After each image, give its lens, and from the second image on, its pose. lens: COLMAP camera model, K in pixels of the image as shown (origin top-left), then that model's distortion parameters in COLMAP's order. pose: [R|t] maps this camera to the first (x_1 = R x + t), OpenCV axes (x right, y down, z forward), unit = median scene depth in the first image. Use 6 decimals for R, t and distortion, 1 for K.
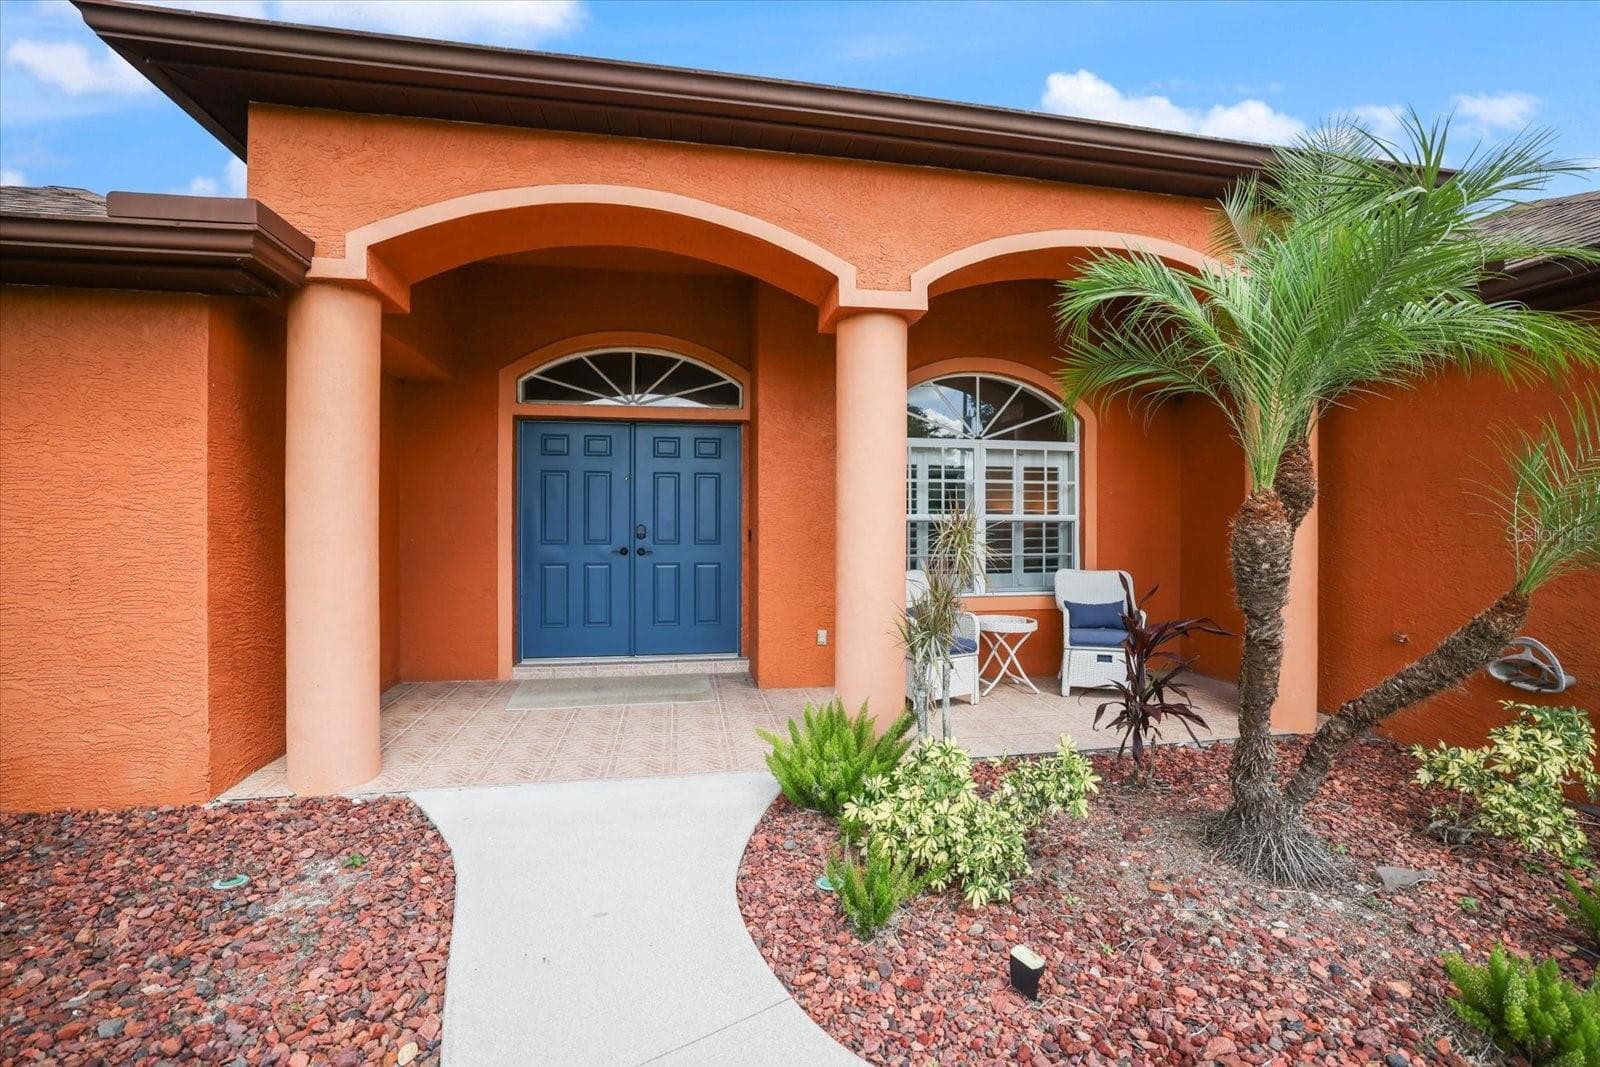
lens RADIAL K [[680.5, 0, 800.0], [0, 680.5, 533.5], [0, 0, 1]] dist [-0.066876, 0.018597]
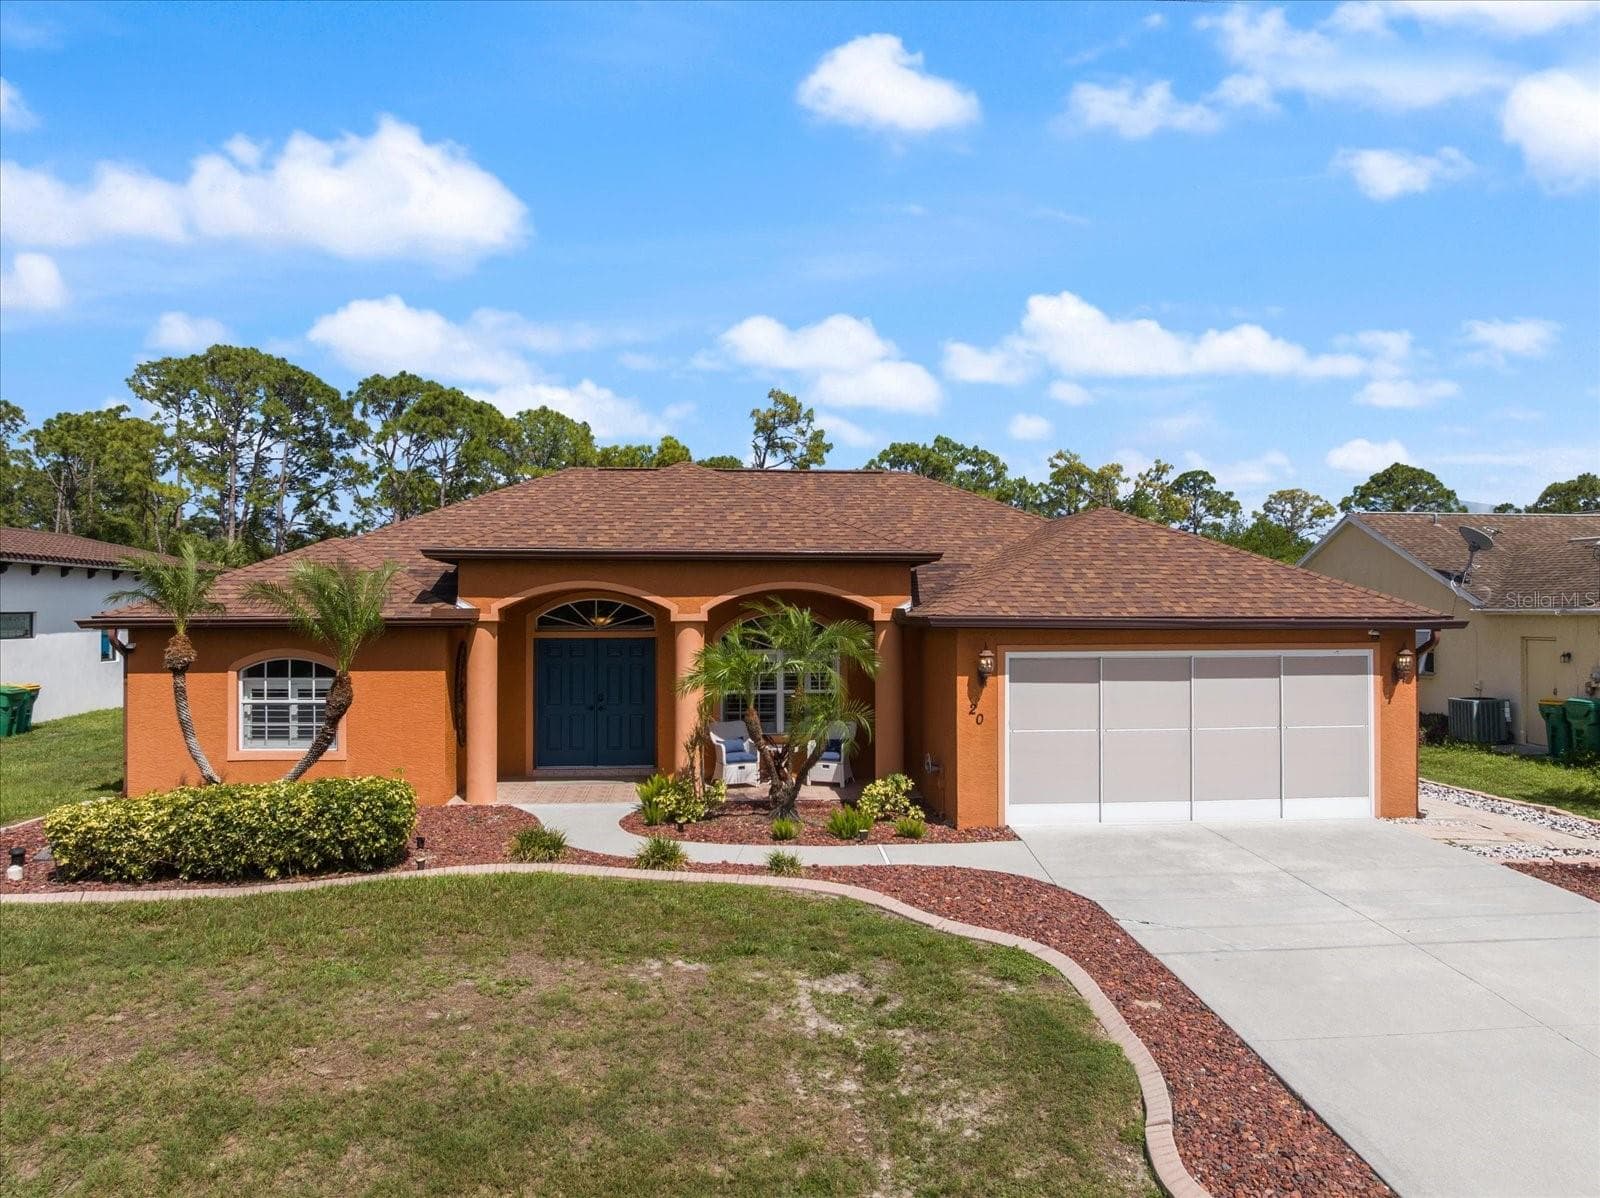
lens RADIAL K [[1130.1, 0, 800.0], [0, 1130.1, 599.0], [0, 0, 1]] dist [-0.034429, -0.004425]
pose [[0.996760, -0.004525, -0.080310, 0.966226], [0.002287, 0.999607, -0.027944, -0.322920], [0.080404, 0.027670, 0.996378, -3.517916]]
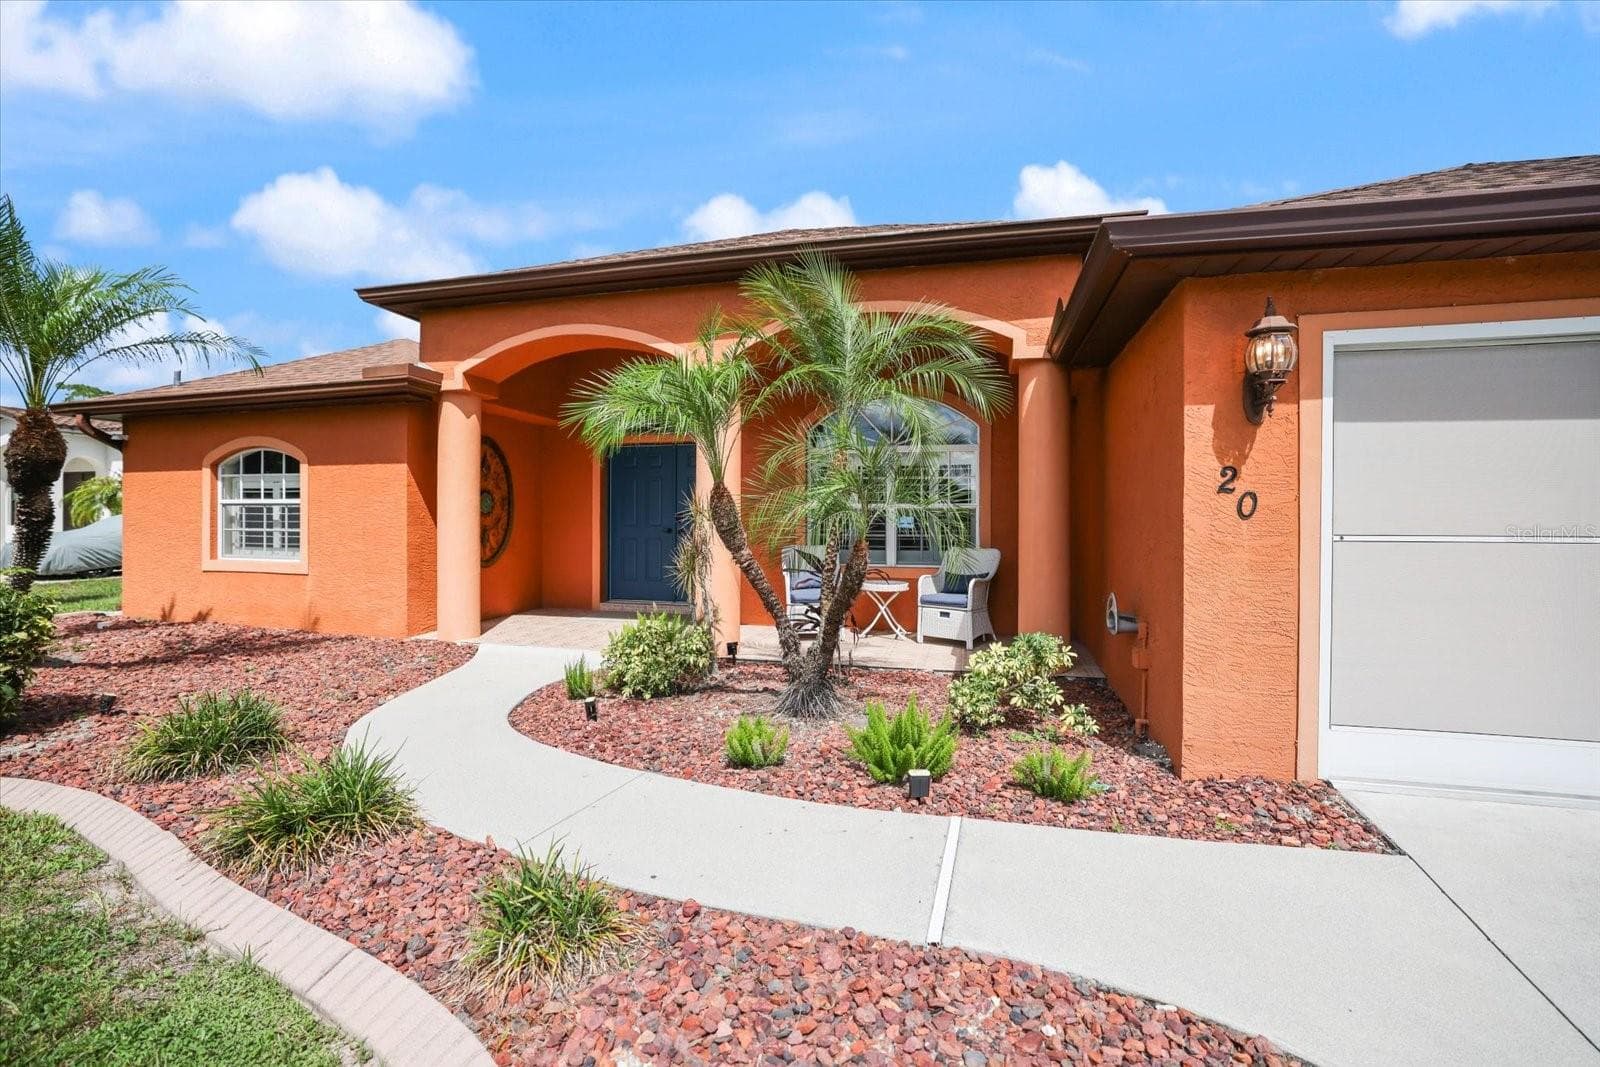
lens RADIAL K [[680.5, 0, 800.0], [0, 680.5, 533.5], [0, 0, 1]] dist [-0.066876, 0.018597]
pose [[0.910036, 0.006582, -0.414477, 1.097257], [-0.009134, 0.999950, -0.004175, 0.059802], [0.414429, 0.007585, 0.910050, -0.430745]]
